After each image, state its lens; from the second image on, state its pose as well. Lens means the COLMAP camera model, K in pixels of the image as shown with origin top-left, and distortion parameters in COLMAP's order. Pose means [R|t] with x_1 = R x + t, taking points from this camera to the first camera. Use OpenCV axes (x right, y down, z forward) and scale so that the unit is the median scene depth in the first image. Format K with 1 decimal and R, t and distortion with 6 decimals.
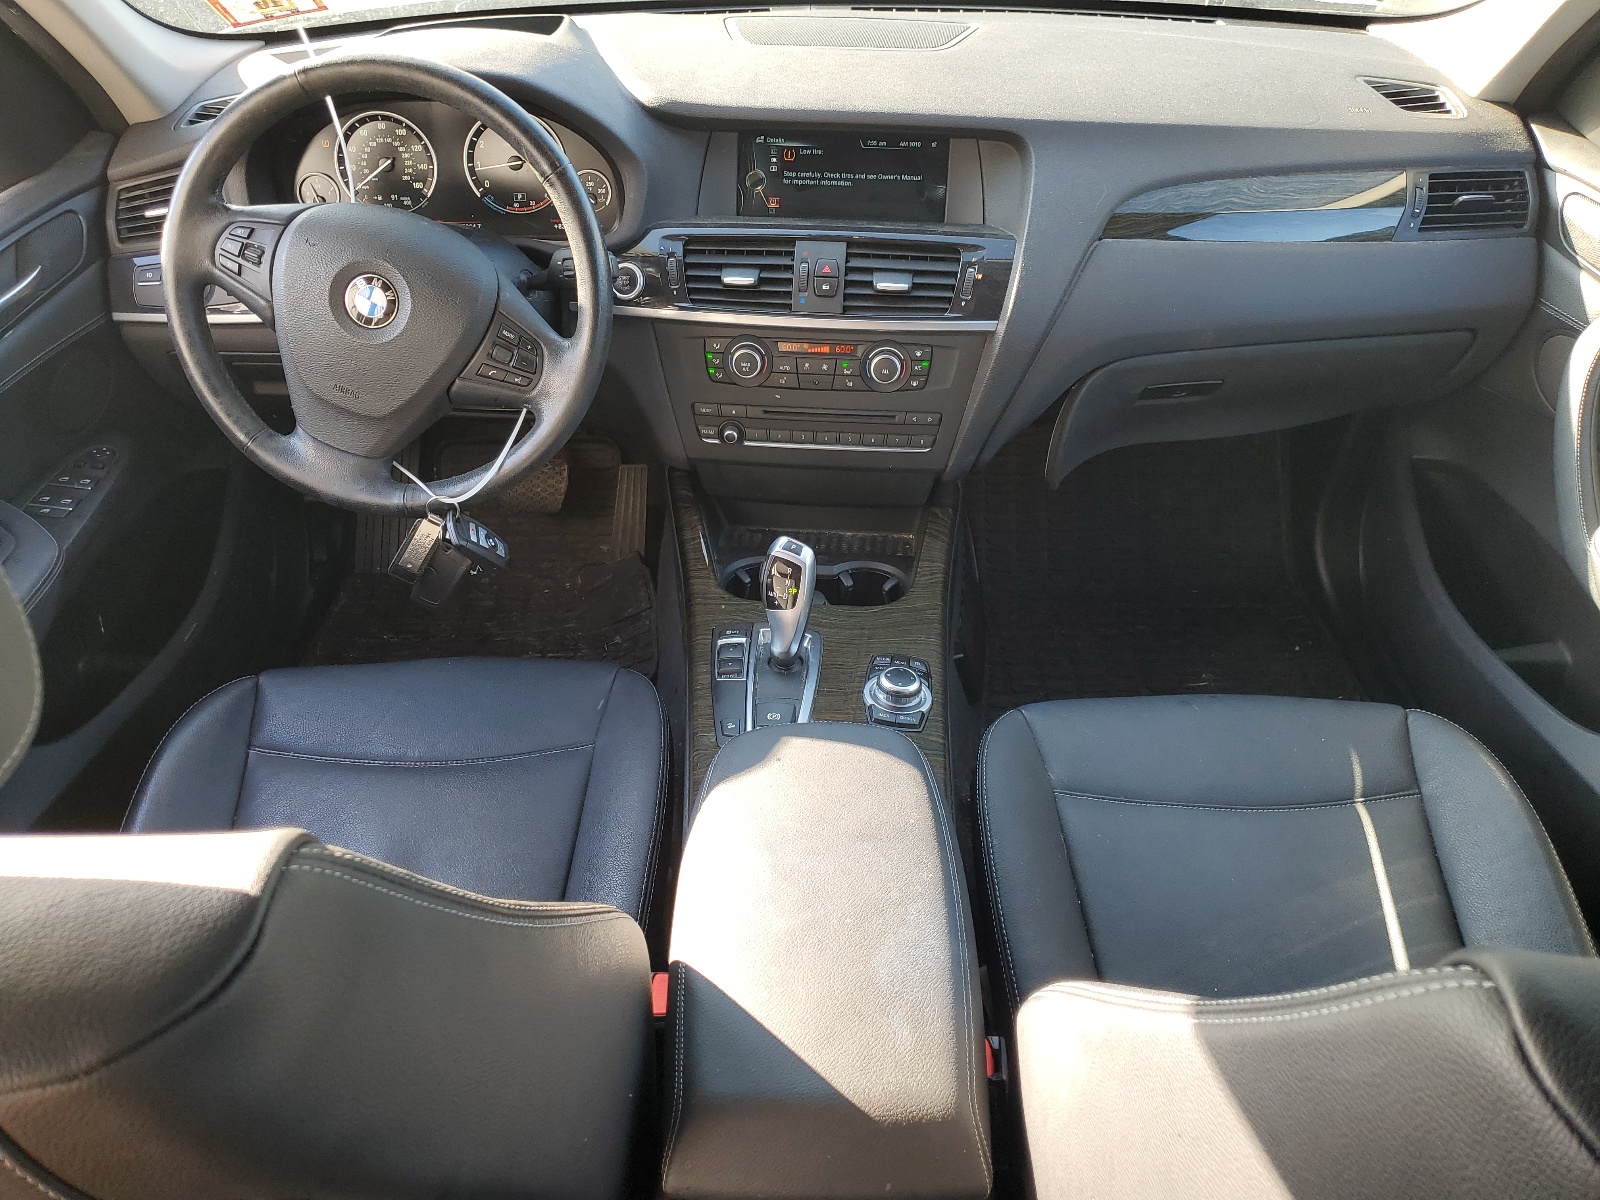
lens RADIAL K [[1218.6, 0, 799.9], [0, 1218.6, 598.5], [0, 0, 1]] dist [-0.003604, -0.000859]
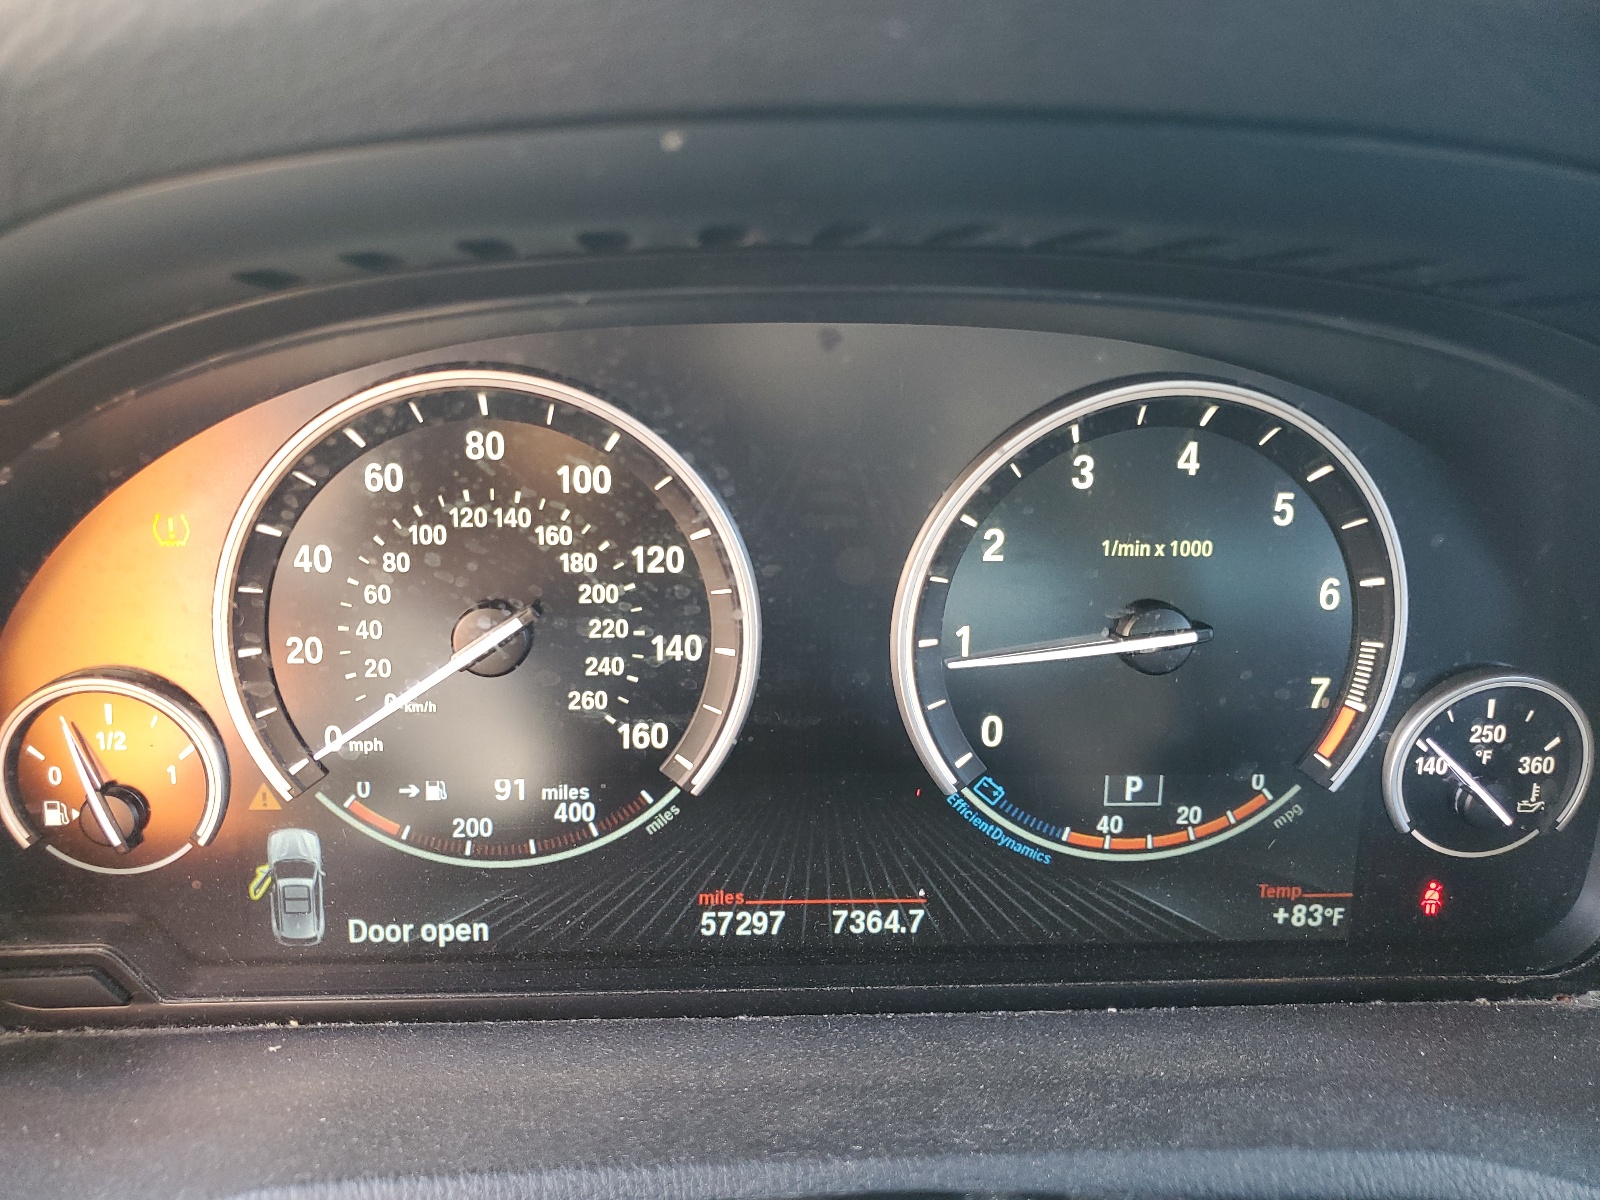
lens RADIAL K [[1218.6, 0, 799.4], [0, 1218.6, 600.6], [0, 0, 1]] dist [-0.003604, -0.000859]
pose [[0.998137, 0.010187, 0.060151, -0.302249], [0.005086, 0.968636, -0.248432, -0.313326], [-0.060795, 0.248275, 0.966780, 0.808334]]
